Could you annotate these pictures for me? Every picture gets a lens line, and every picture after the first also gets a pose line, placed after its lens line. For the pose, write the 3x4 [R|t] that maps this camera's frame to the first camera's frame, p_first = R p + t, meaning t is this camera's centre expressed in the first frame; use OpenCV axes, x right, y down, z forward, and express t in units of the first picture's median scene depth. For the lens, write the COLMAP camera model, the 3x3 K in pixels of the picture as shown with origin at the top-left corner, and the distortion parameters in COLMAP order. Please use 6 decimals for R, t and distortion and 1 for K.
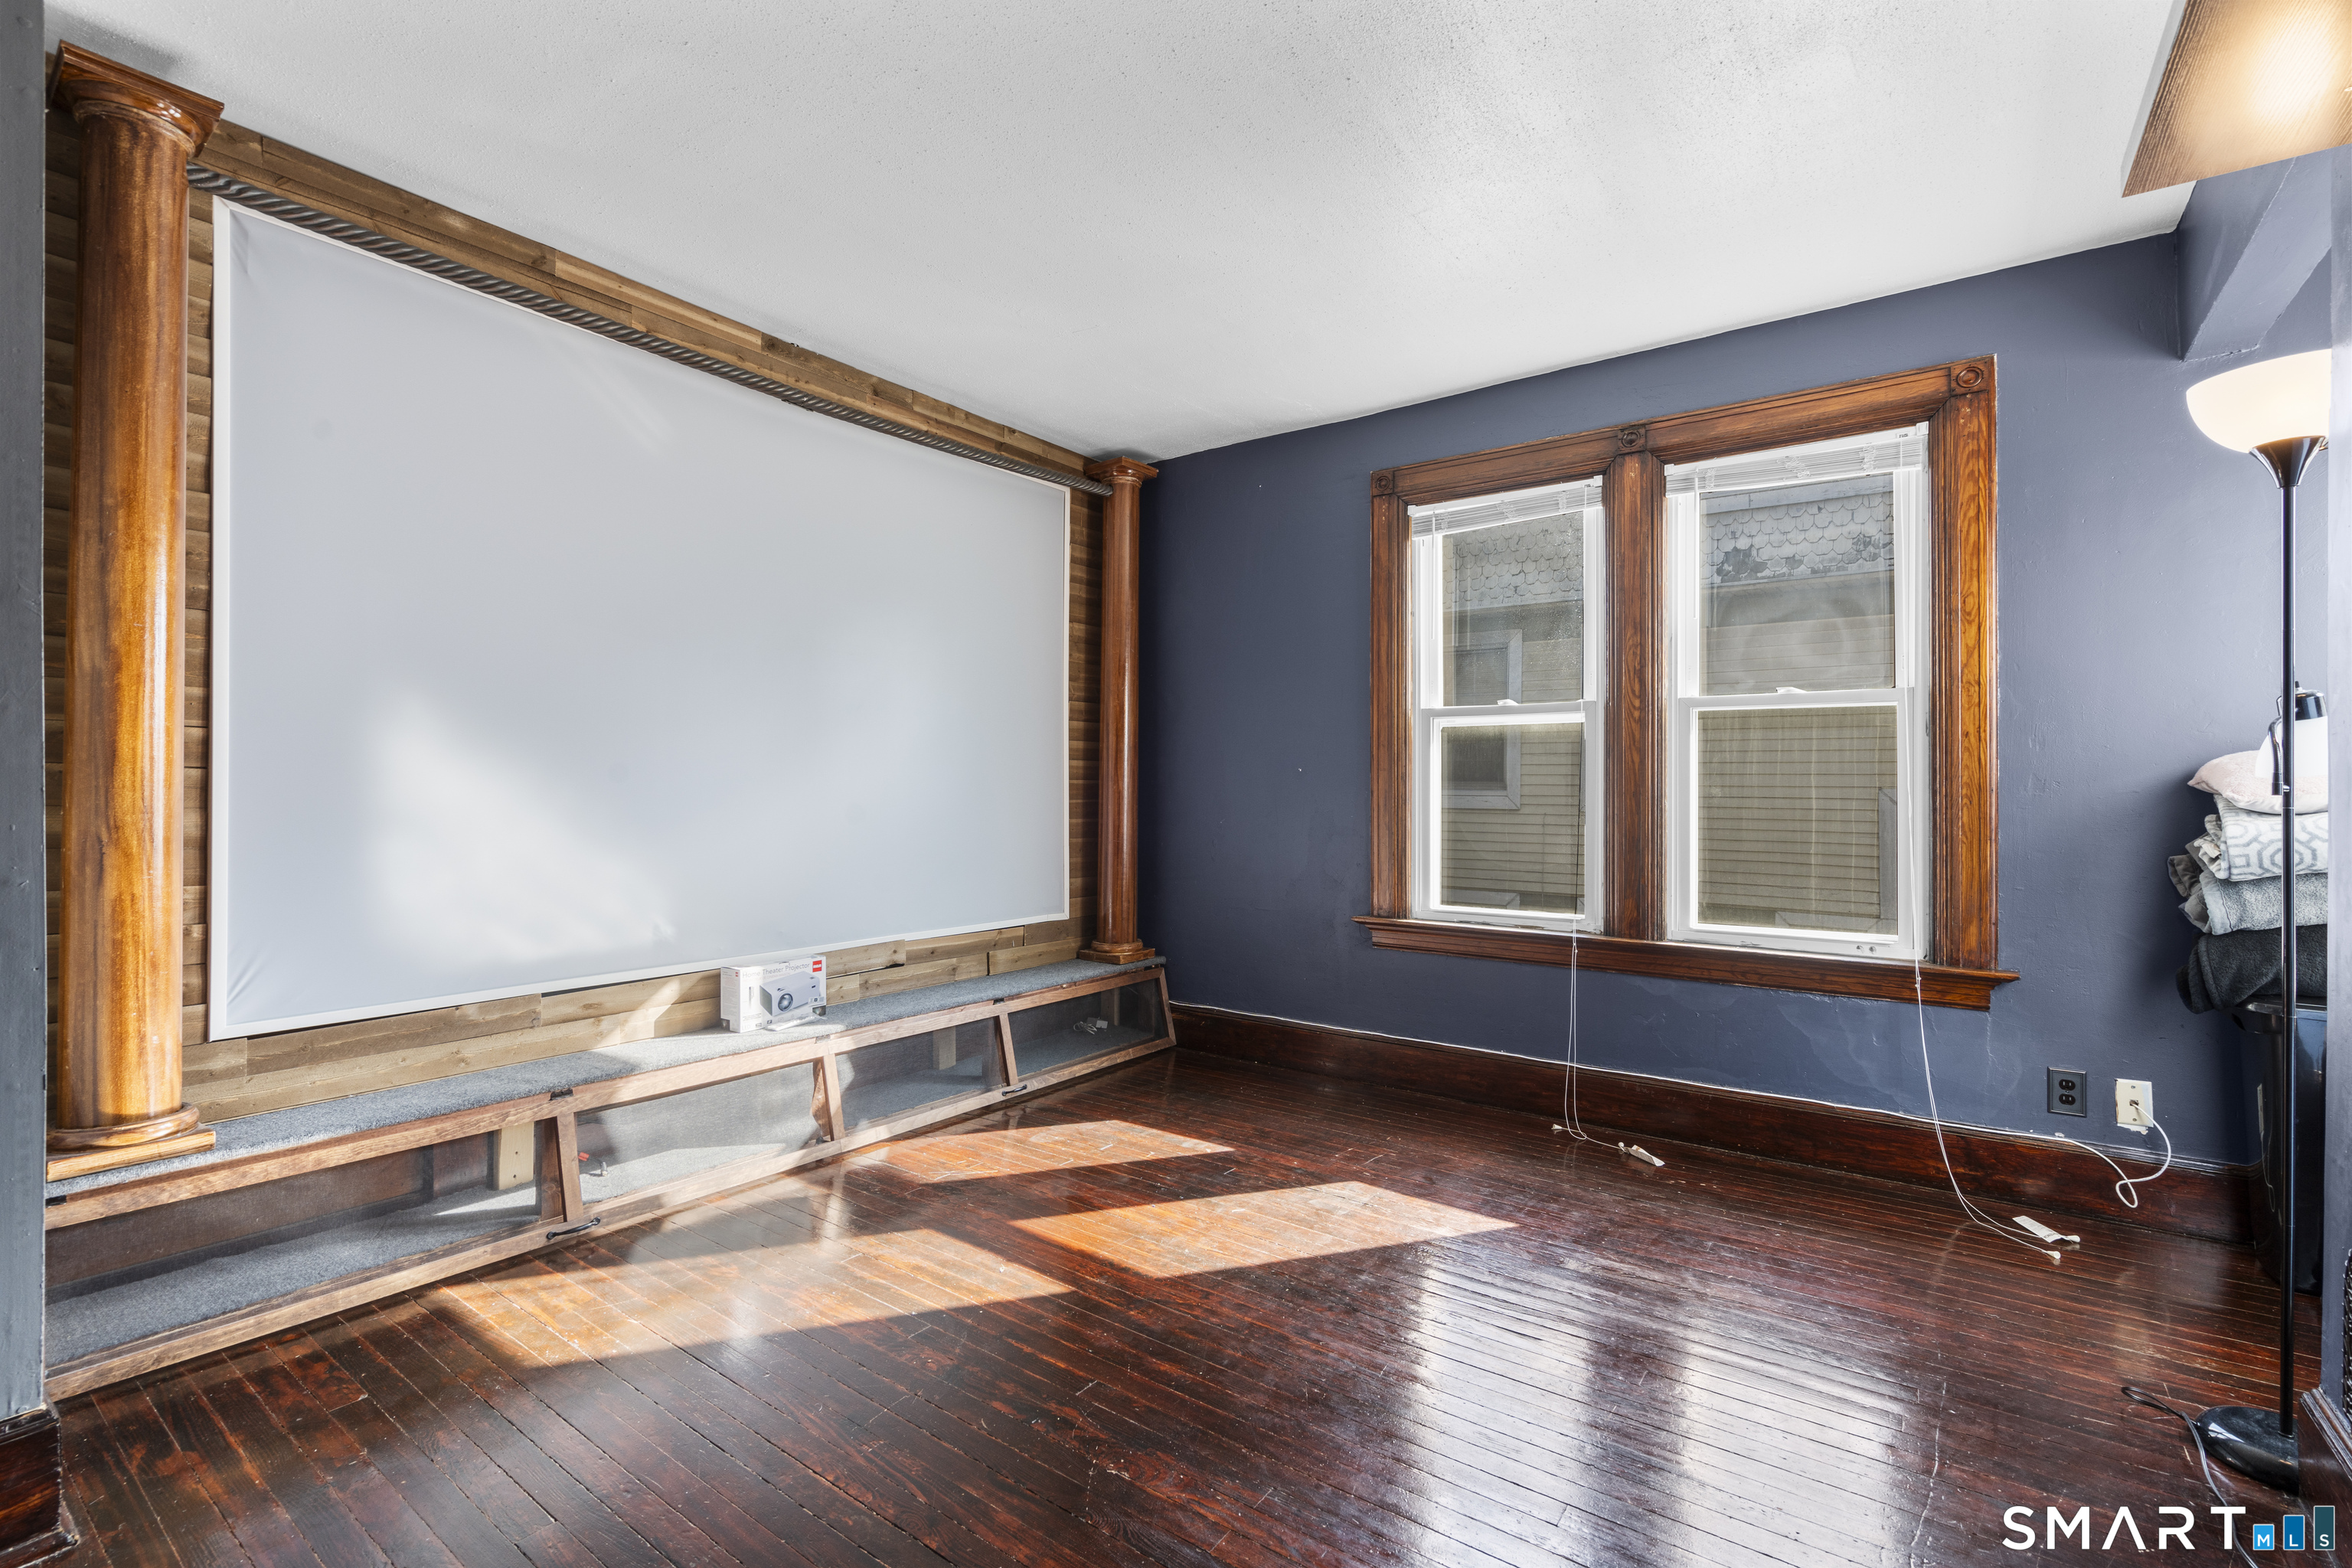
lens RADIAL K [[1055.0, 0, 1176.0], [0, 1055.0, 784.0], [0, 0, 1]] dist [-0.001700, 0.001366]
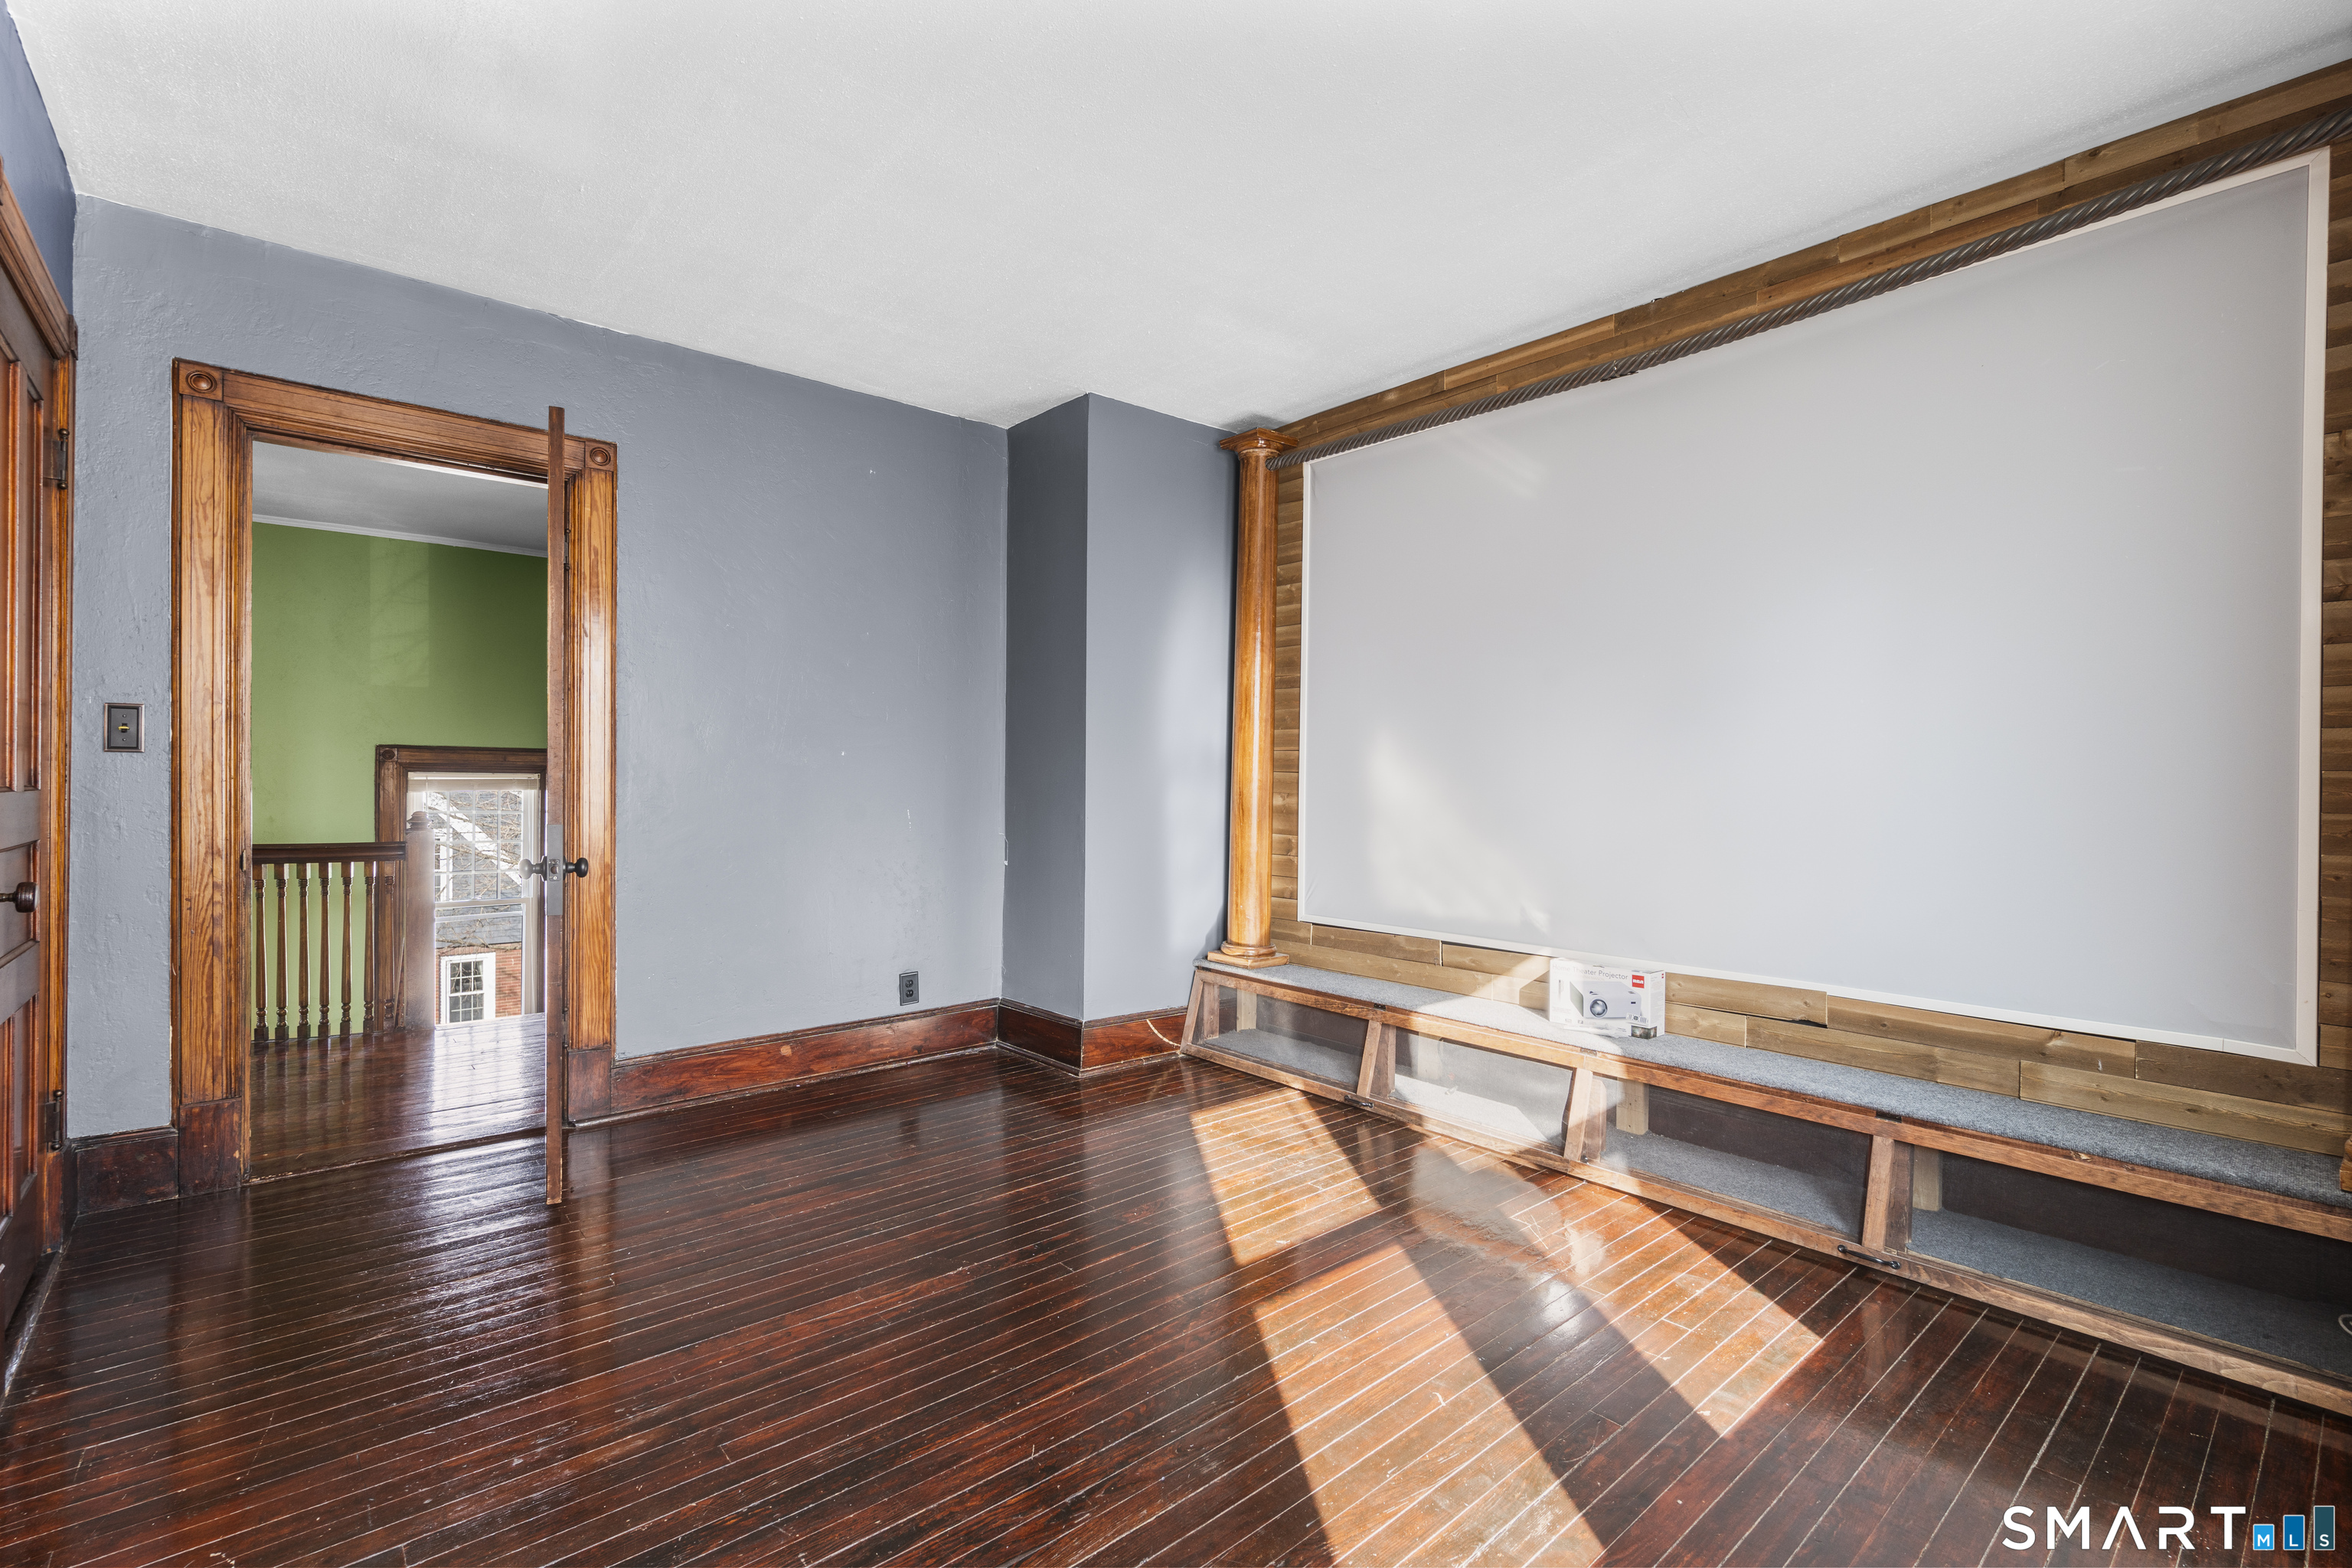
lens RADIAL K [[1055.0, 0, 1176.0], [0, 1055.0, 784.0], [0, 0, 1]] dist [-0.001700, 0.001366]
pose [[-0.223804, -0.001995, -0.974632, 0.640638], [-0.002264, 0.999996, -0.001528, 0.005298], [0.974632, 0.001864, -0.223807, 0.824800]]
